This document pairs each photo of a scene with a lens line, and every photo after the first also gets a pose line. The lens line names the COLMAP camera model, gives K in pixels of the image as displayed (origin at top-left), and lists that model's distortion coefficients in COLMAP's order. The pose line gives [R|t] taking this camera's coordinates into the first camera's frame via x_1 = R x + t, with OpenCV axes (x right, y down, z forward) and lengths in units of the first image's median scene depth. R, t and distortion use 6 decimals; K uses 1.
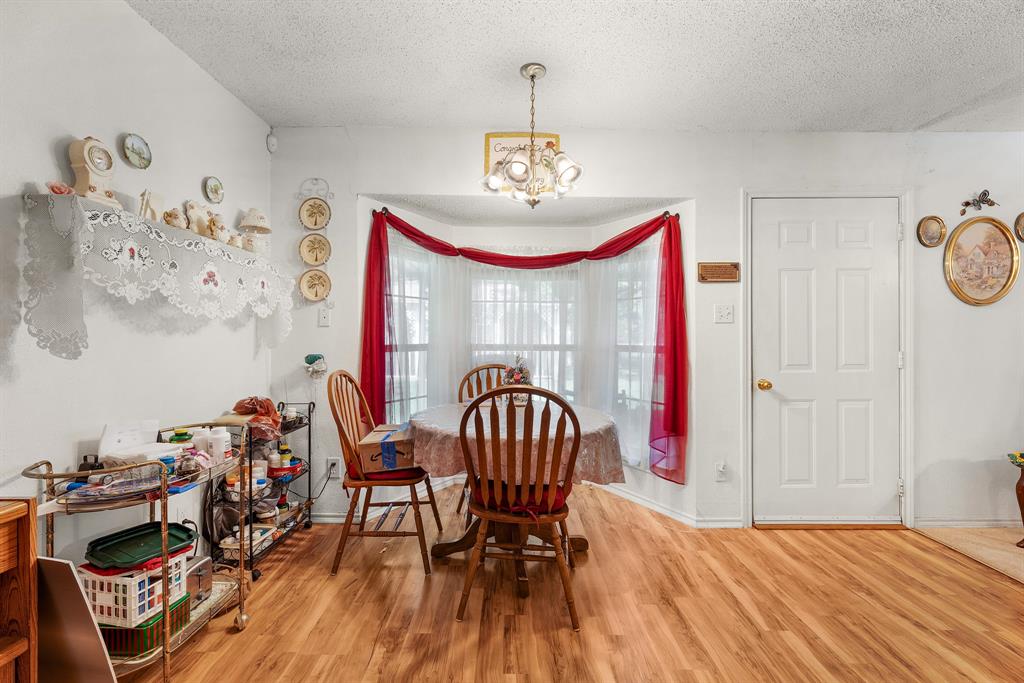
lens RADIAL K [[444.8, 0, 513.1], [0, 444.8, 337.3], [0, 0, 1]] dist [0.001453, 0.000200]
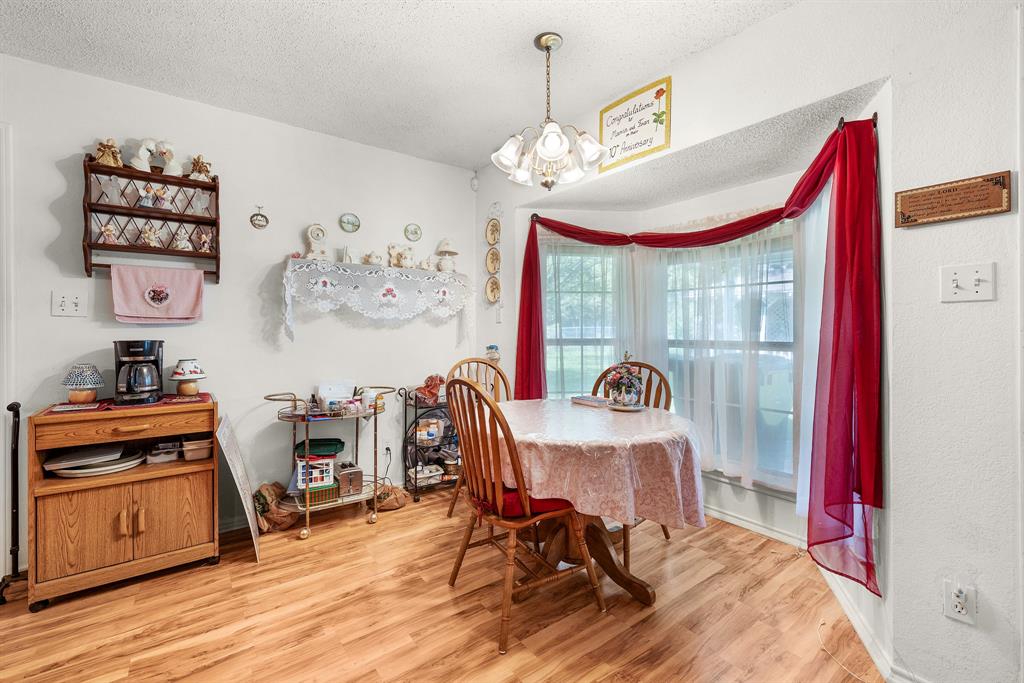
lens RADIAL K [[442.4, 0, 511.9], [0, 442.4, 332.1], [0, 0, 1]] dist [-0.000373, -0.000069]
pose [[0.598200, 0.000177, -0.801347, 0.647230], [-0.002459, 0.999996, -0.001614, 0.003542], [0.801343, 0.002936, 0.598198, 0.348761]]
